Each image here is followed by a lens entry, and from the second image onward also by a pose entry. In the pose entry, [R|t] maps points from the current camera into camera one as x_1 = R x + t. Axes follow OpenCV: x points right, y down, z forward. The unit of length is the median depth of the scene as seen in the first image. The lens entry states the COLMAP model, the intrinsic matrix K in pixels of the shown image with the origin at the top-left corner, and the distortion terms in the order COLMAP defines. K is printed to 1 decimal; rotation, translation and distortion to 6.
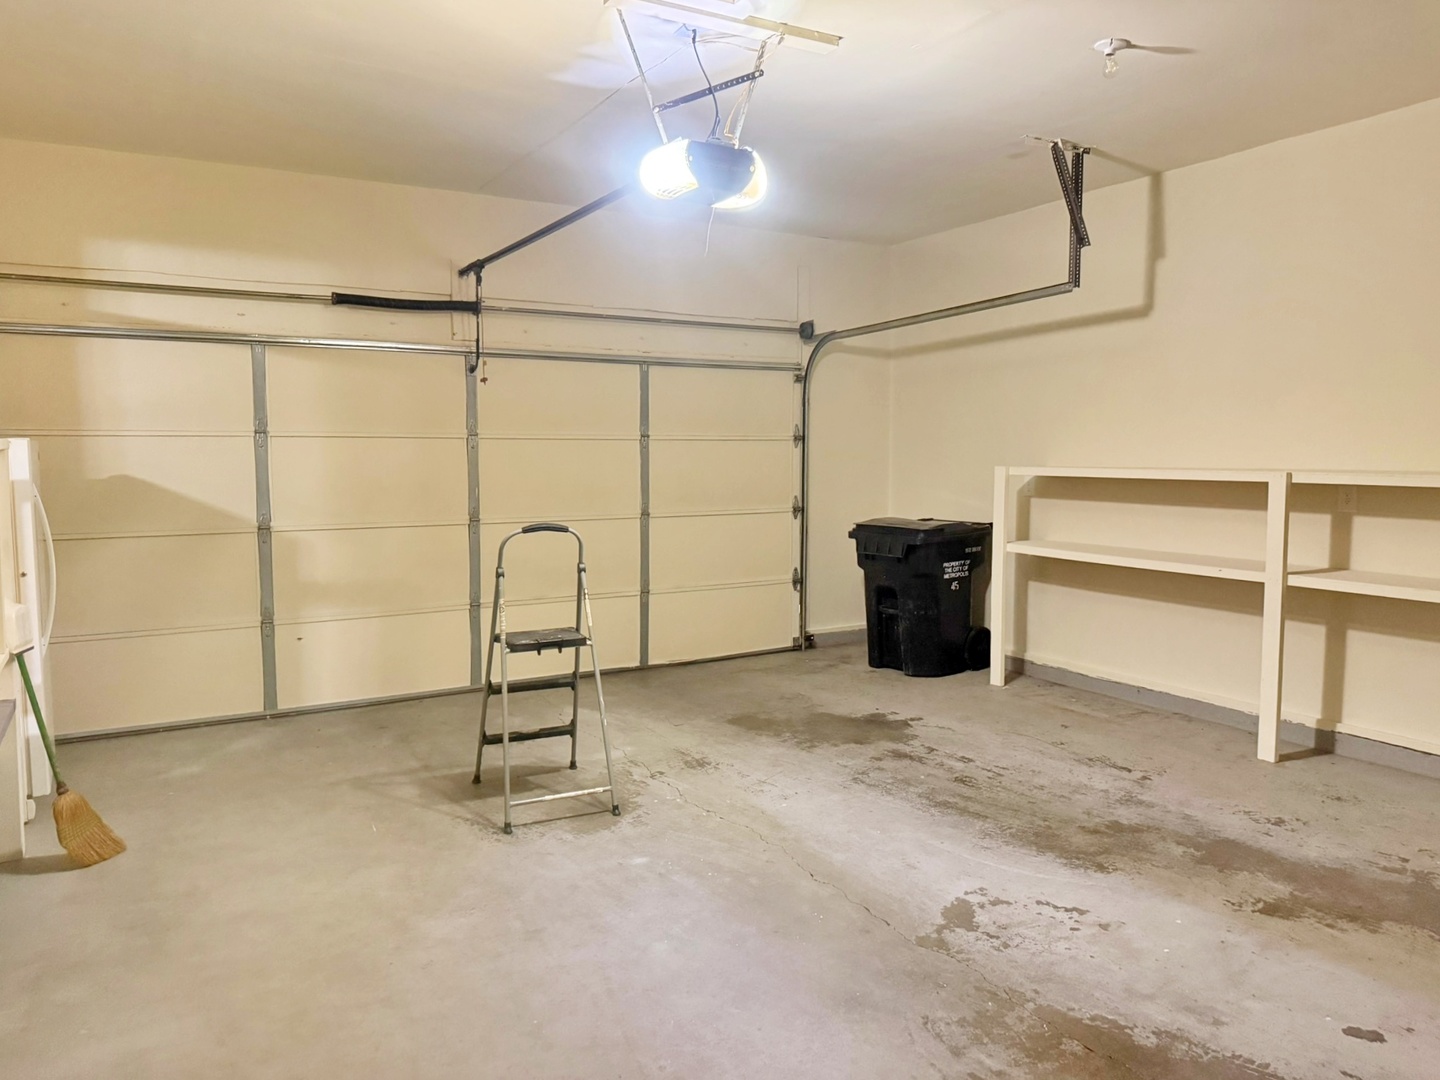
lens RADIAL K [[1028.8, 0, 721.8], [0, 1028.8, 544.3], [0, 0, 1]] dist [0.100945, -0.171125]
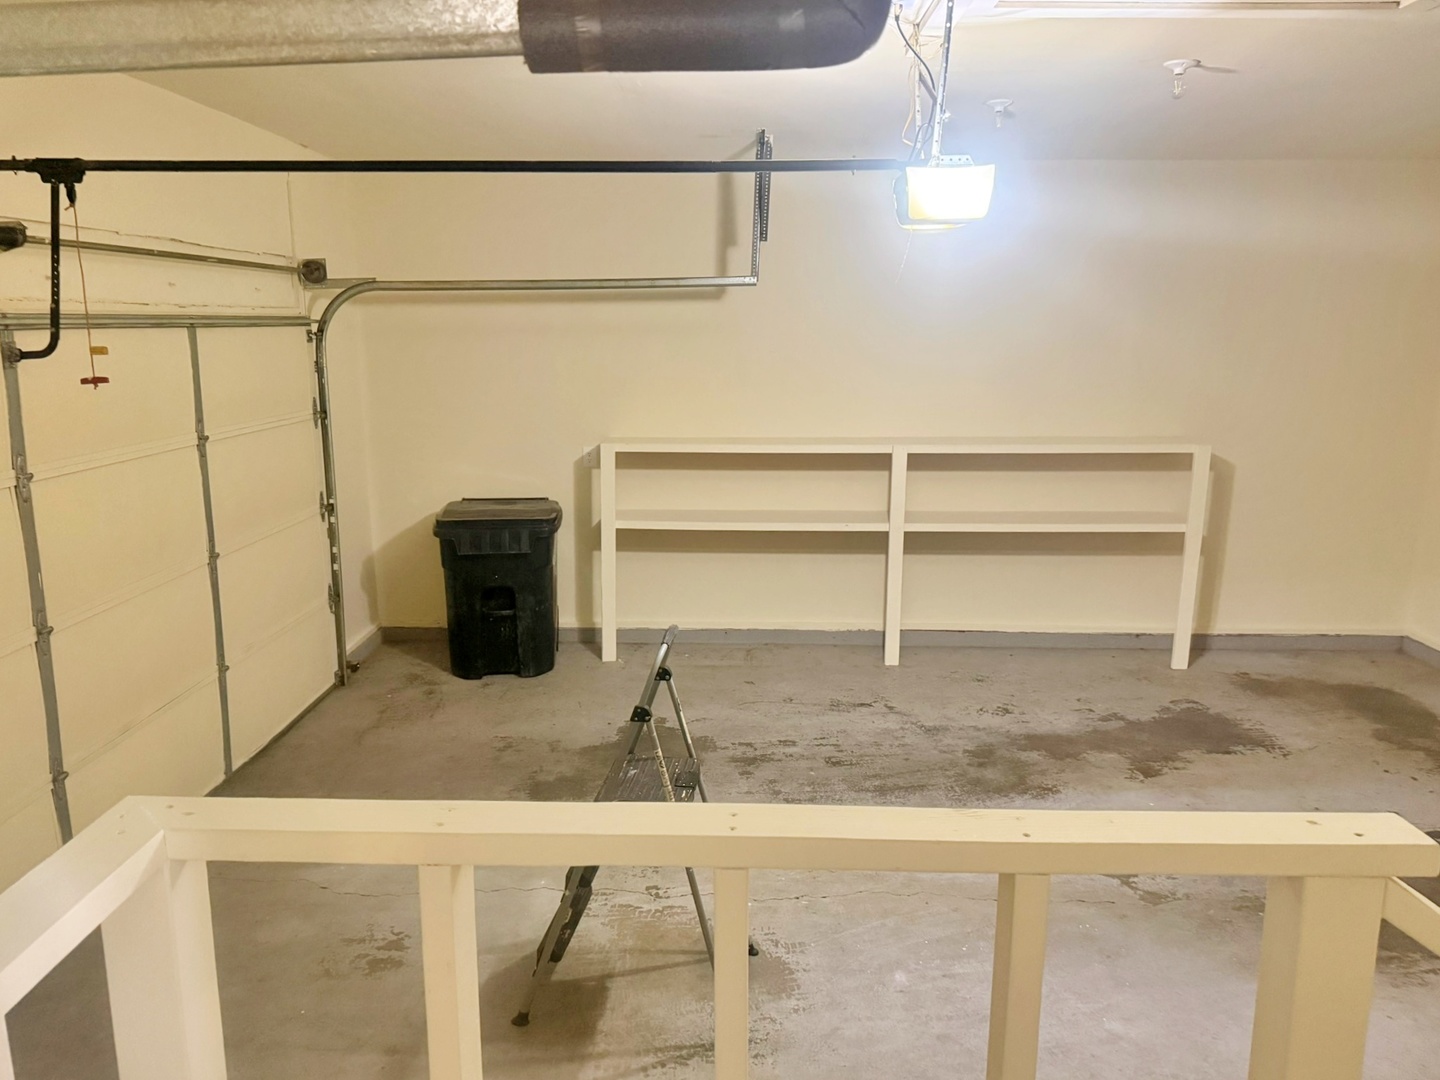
lens RADIAL K [[1059.7, 0, 695.2], [0, 1059.7, 539.0], [0, 0, 1]] dist [0.168961, -0.196872]
pose [[0.523471, -0.173881, 0.834112, -0.718404], [0.082301, 0.984696, 0.153622, -0.178309], [-0.848059, -0.011768, 0.529771, 0.544531]]
